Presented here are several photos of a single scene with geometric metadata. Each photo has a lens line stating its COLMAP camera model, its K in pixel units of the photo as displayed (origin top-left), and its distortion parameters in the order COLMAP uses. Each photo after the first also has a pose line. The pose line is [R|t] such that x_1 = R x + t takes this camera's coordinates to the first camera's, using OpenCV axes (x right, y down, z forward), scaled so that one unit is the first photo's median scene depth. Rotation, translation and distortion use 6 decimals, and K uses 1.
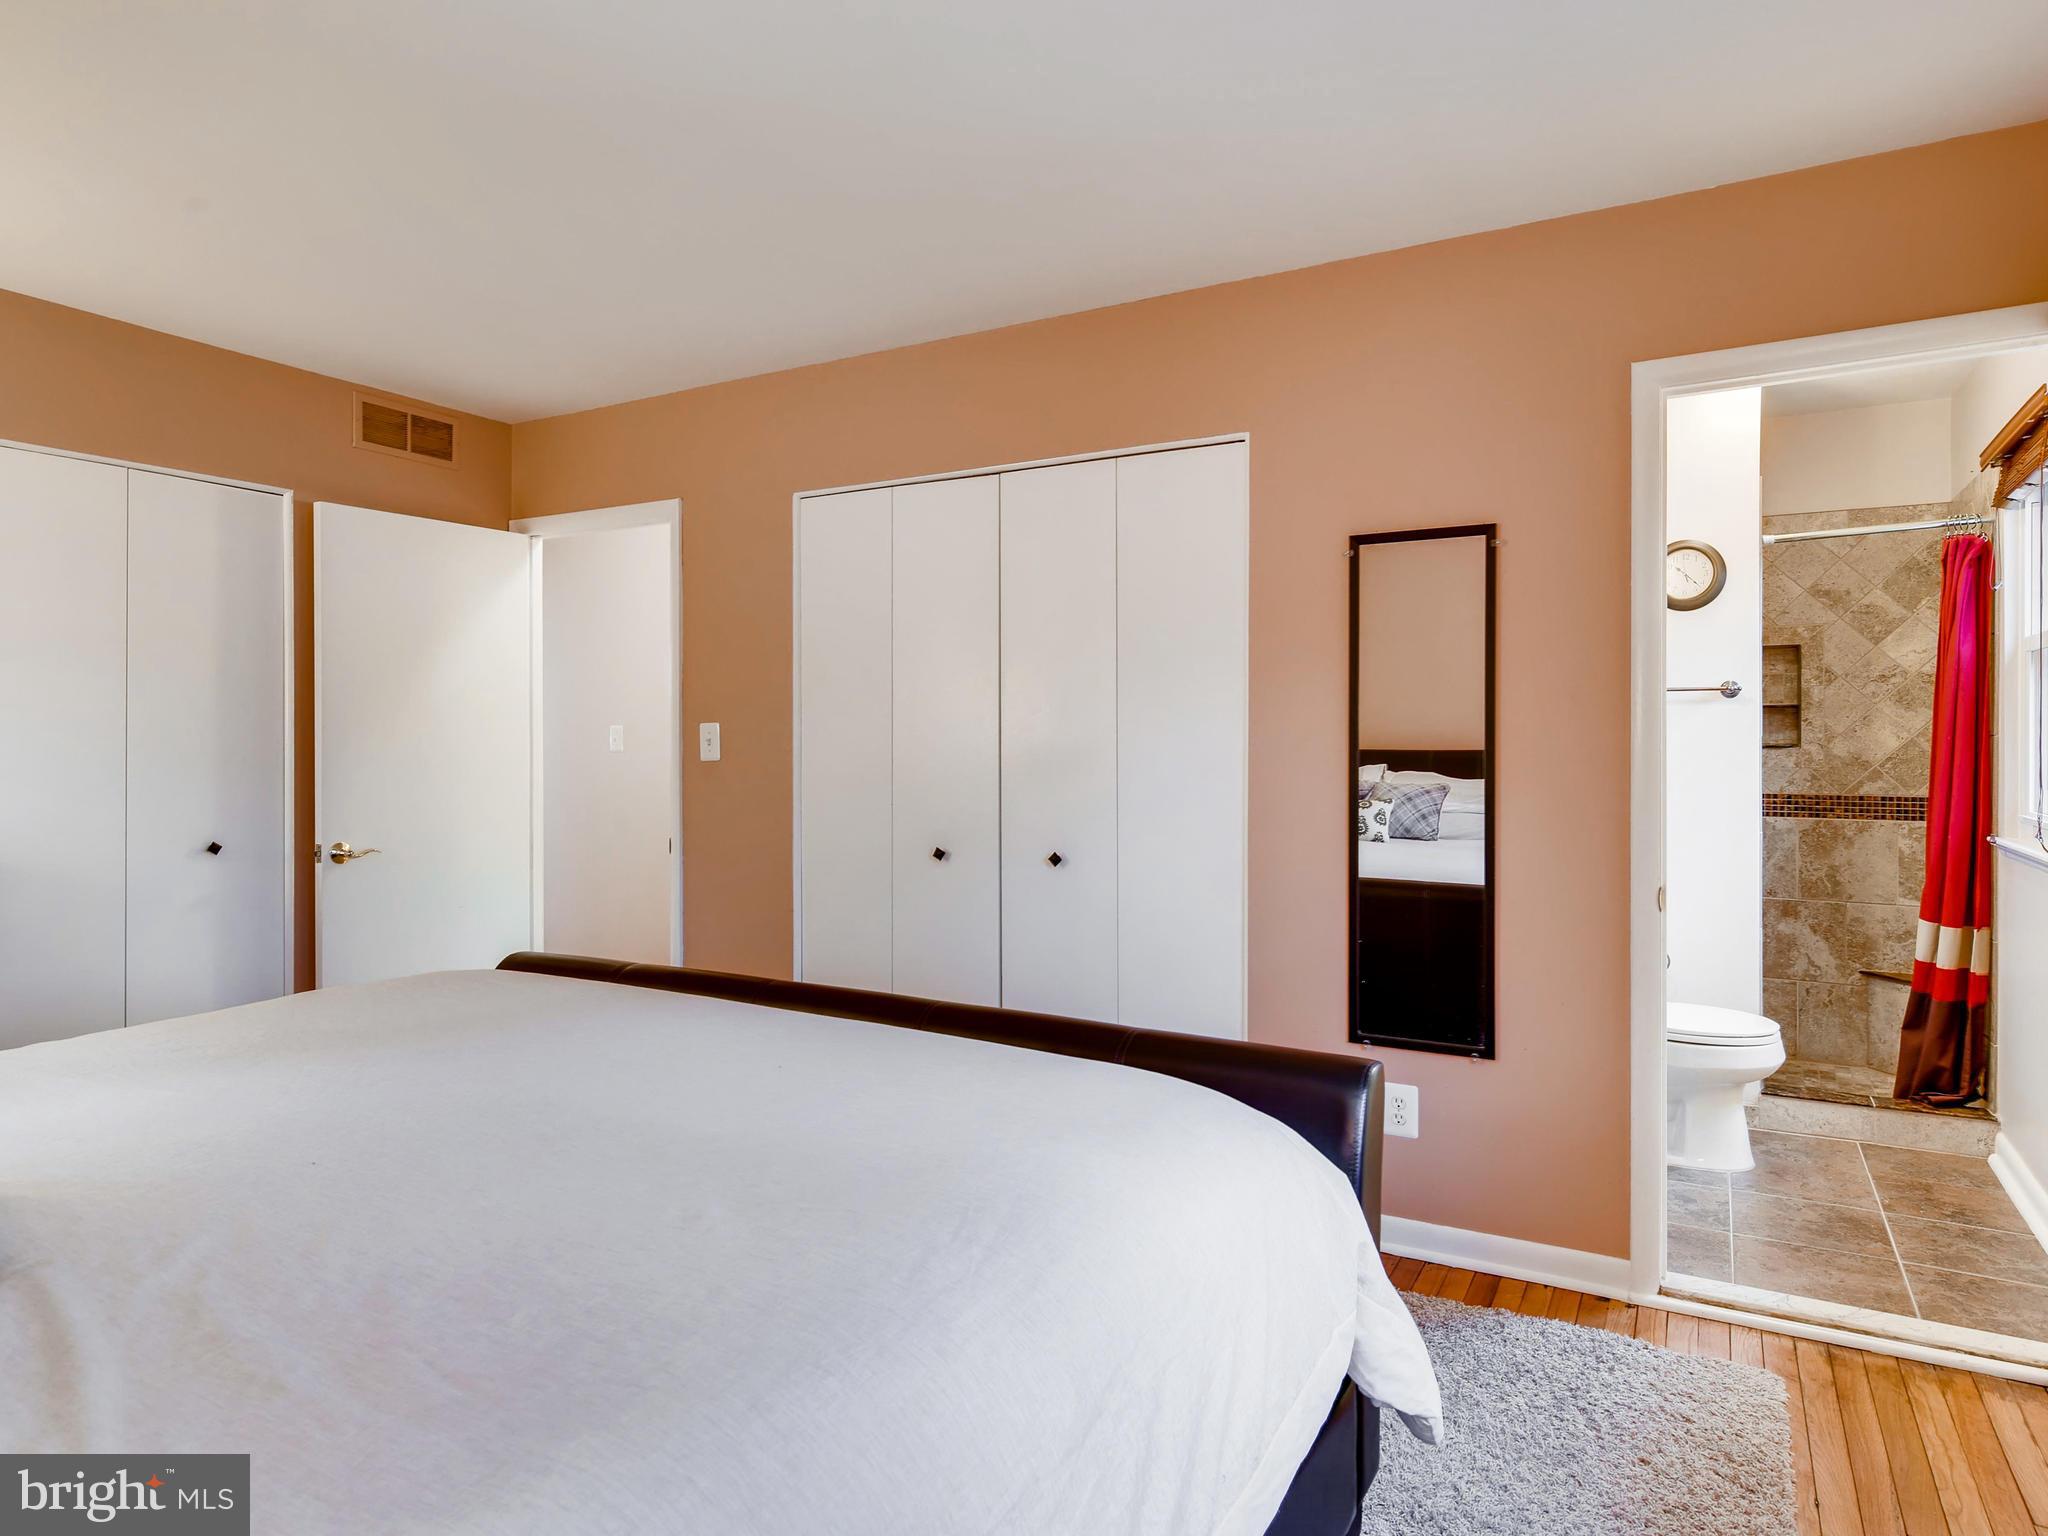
lens RADIAL K [[1178.0, 0, 1033.7], [0, 1178.0, 766.2], [0, 0, 1]] dist [-0.001268, 0.000085]
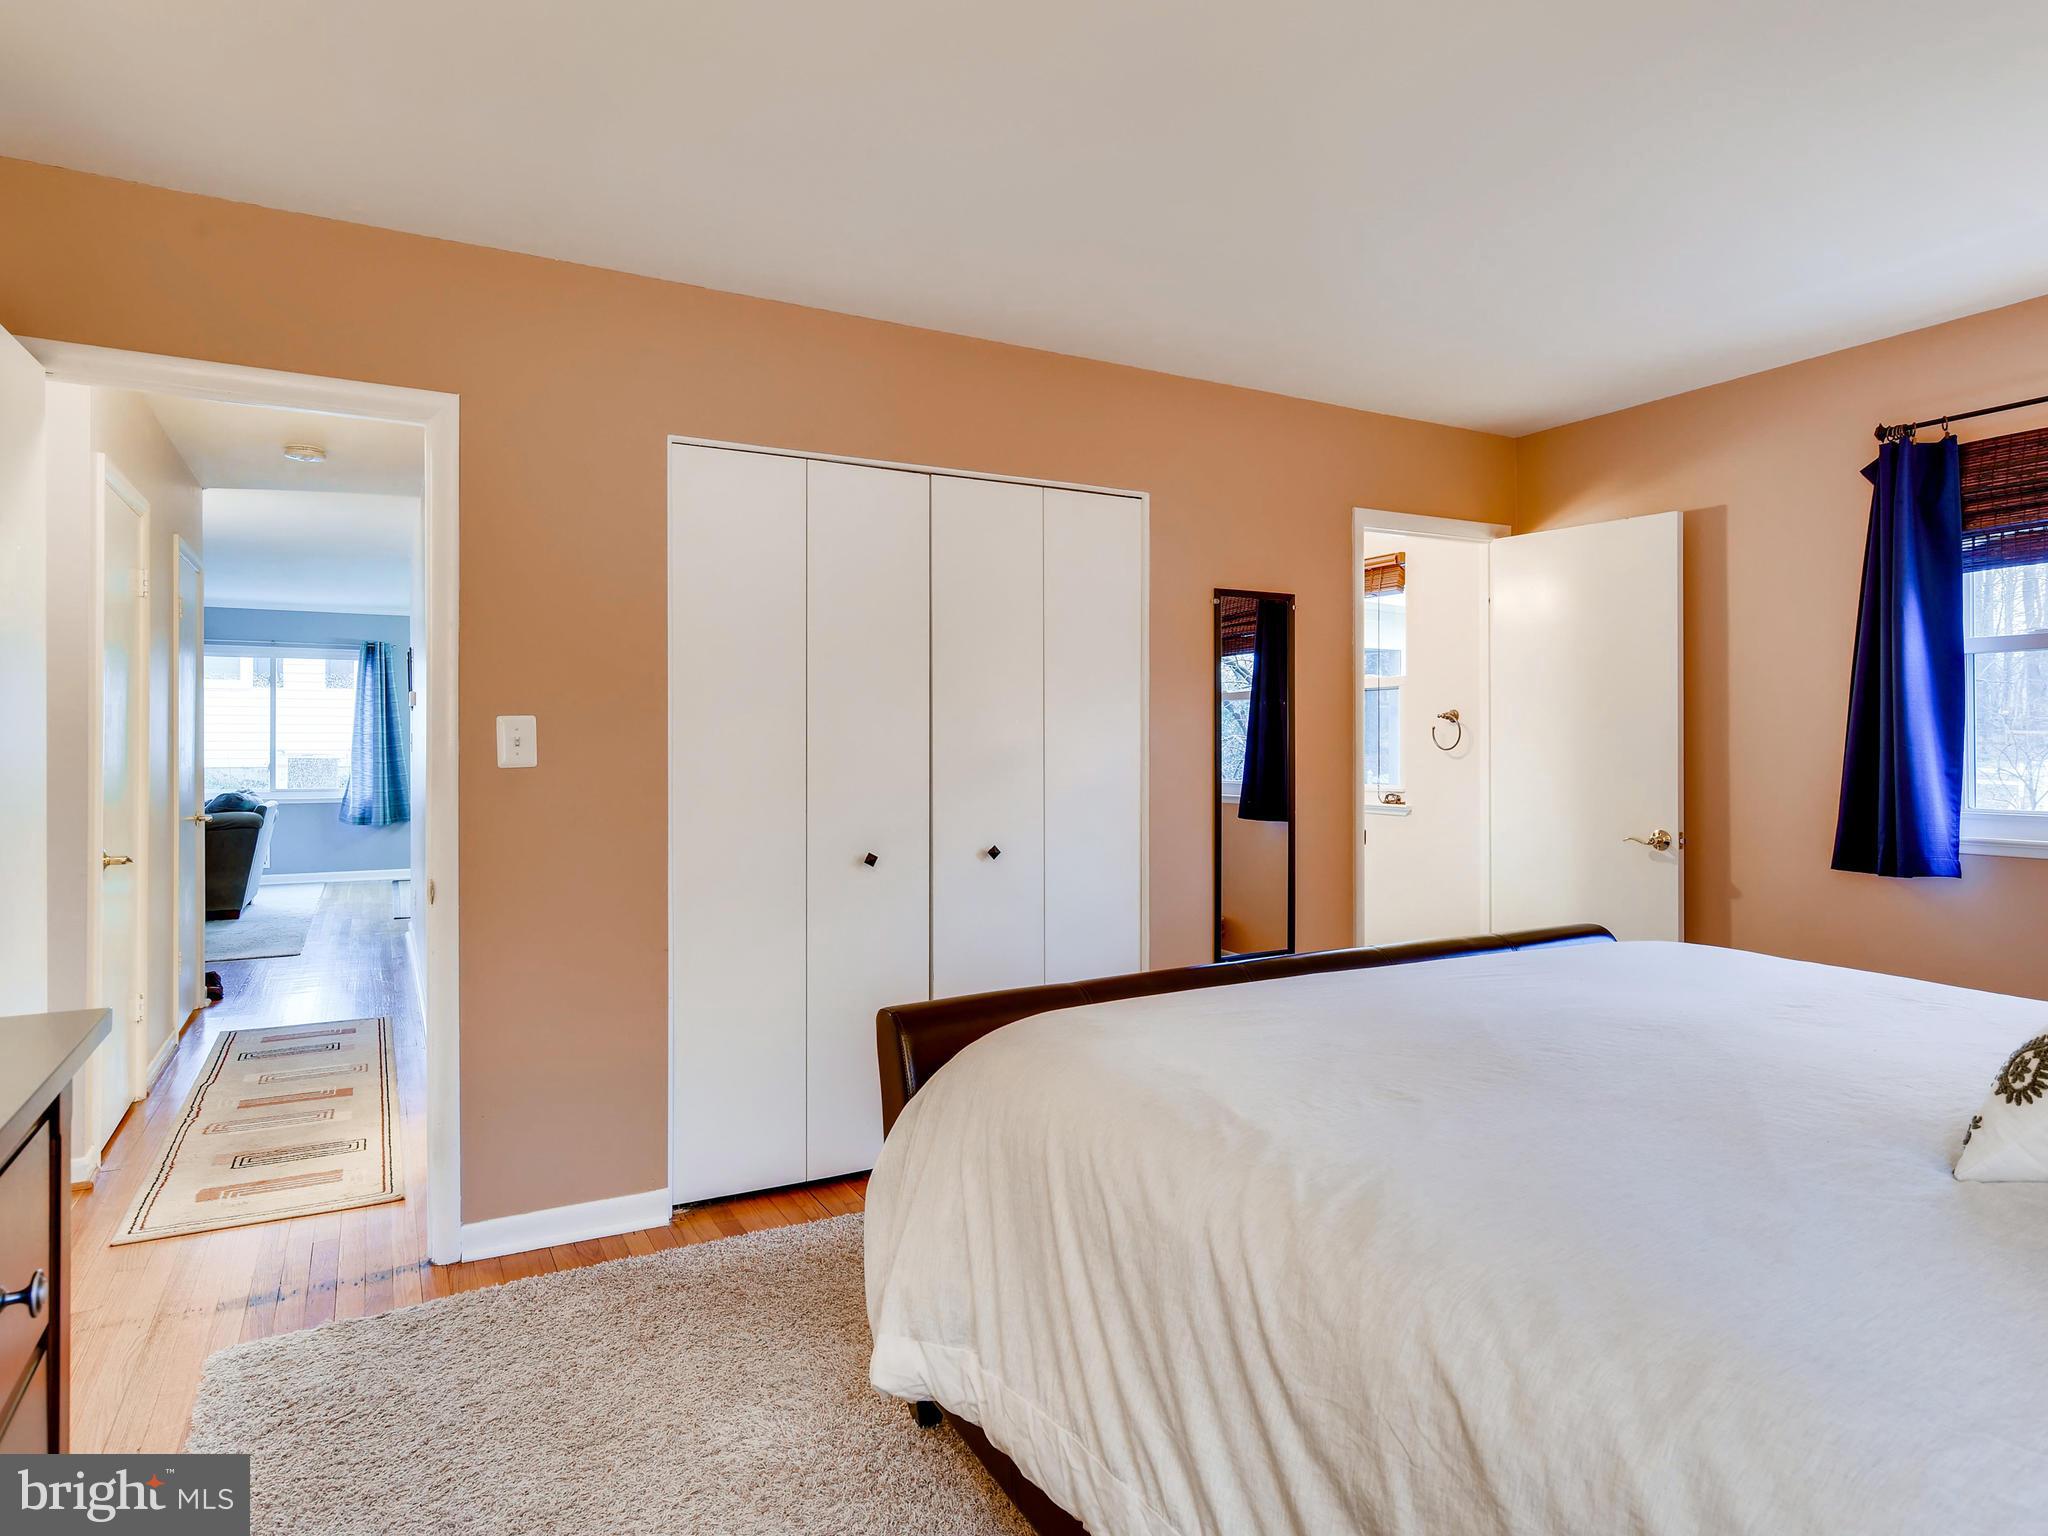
lens RADIAL K [[1178.0, 0, 1033.7], [0, 1178.0, 766.2], [0, 0, 1]] dist [-0.001268, 0.000085]
pose [[0.522485, -0.017596, 0.852467, -0.833949], [0.020008, 0.999765, 0.008374, -0.006127], [-0.852414, 0.012681, 0.522714, 0.398621]]
